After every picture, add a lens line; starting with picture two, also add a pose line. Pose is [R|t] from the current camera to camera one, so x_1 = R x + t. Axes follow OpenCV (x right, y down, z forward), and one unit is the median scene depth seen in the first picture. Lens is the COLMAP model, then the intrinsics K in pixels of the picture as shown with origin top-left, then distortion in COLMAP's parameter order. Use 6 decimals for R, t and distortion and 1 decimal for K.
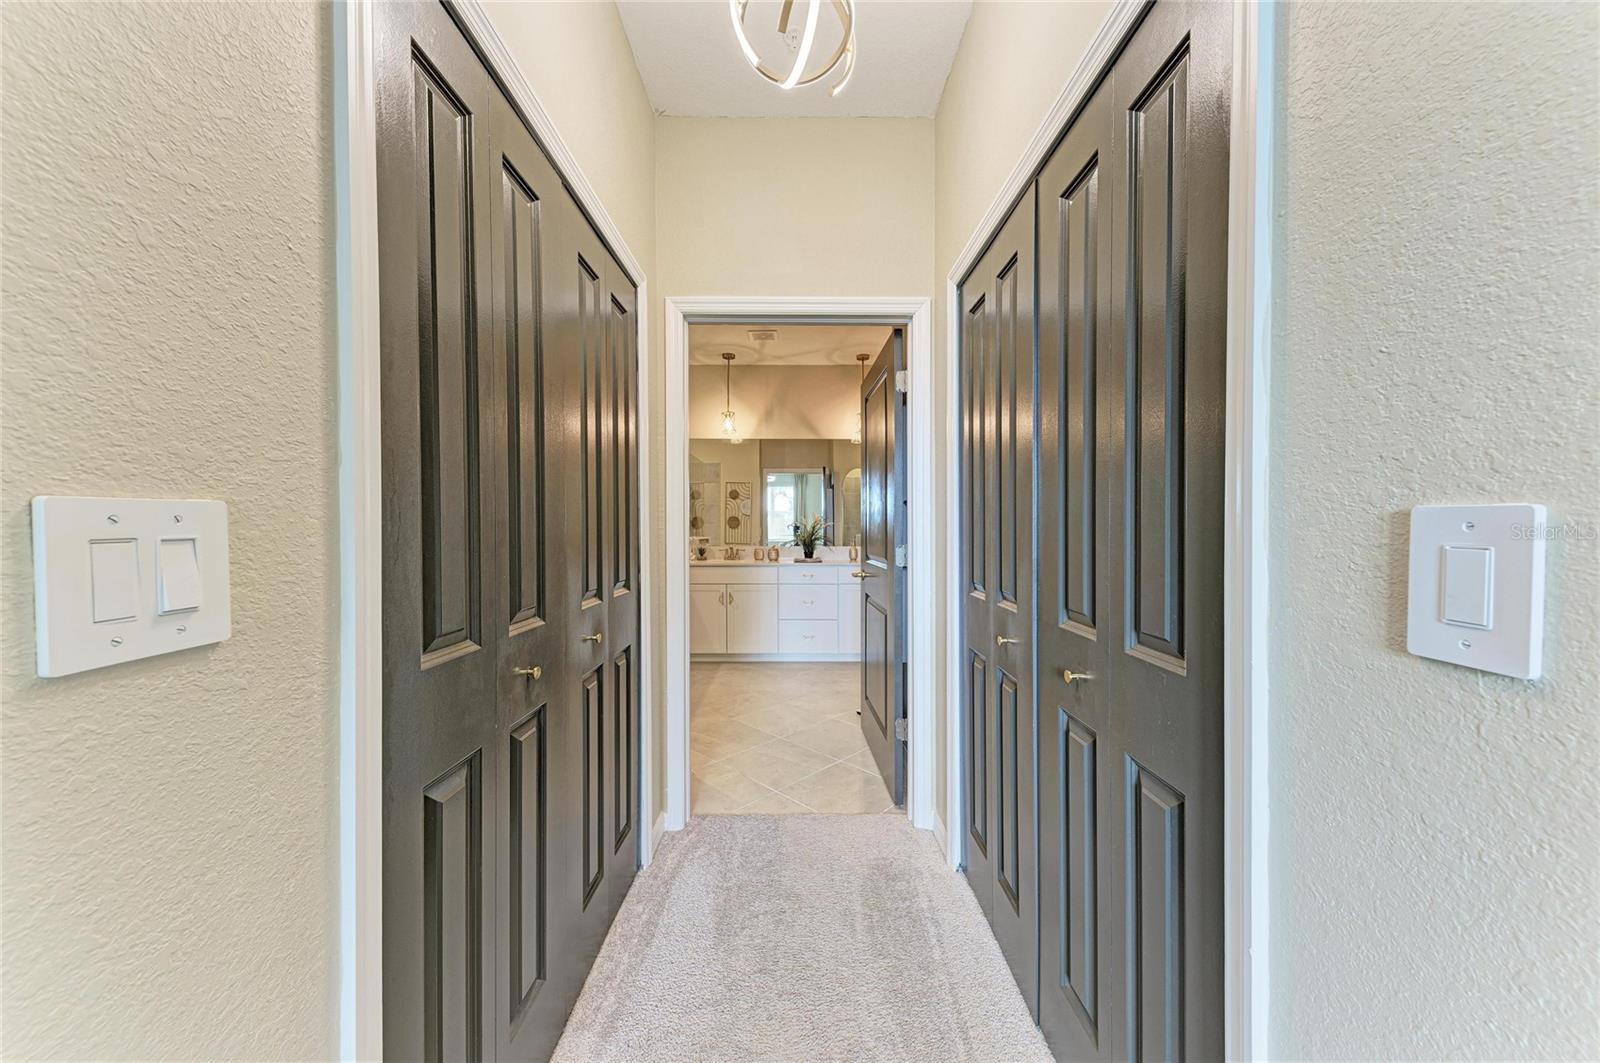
lens RADIAL K [[540.3, 0, 800.1], [0, 540.3, 529.4], [0, 0, 1]] dist [0.021107, -0.004318]
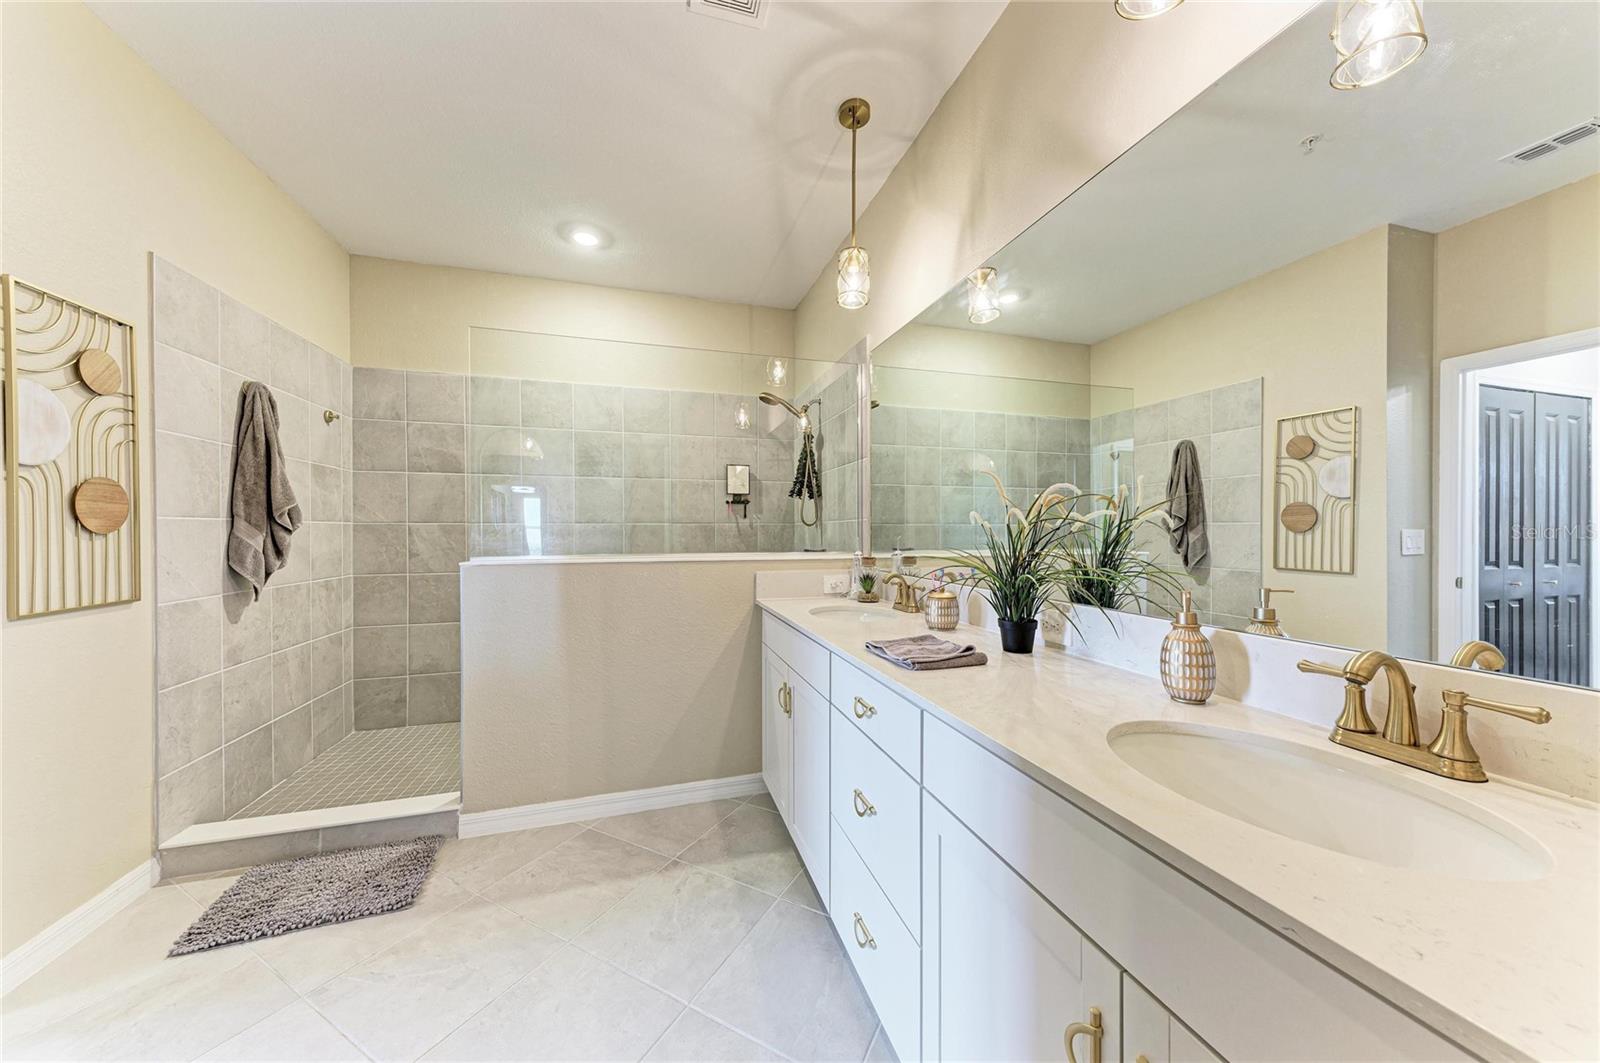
lens RADIAL K [[540.3, 0, 800.2], [0, 540.3, 530.0], [0, 0, 1]] dist [0.021107, -0.004318]
pose [[0.279126, 0.008603, -0.960216, 0.161289], [-0.009002, 0.999939, 0.006342, -0.003283], [0.960212, 0.006874, 0.279186, 0.535947]]
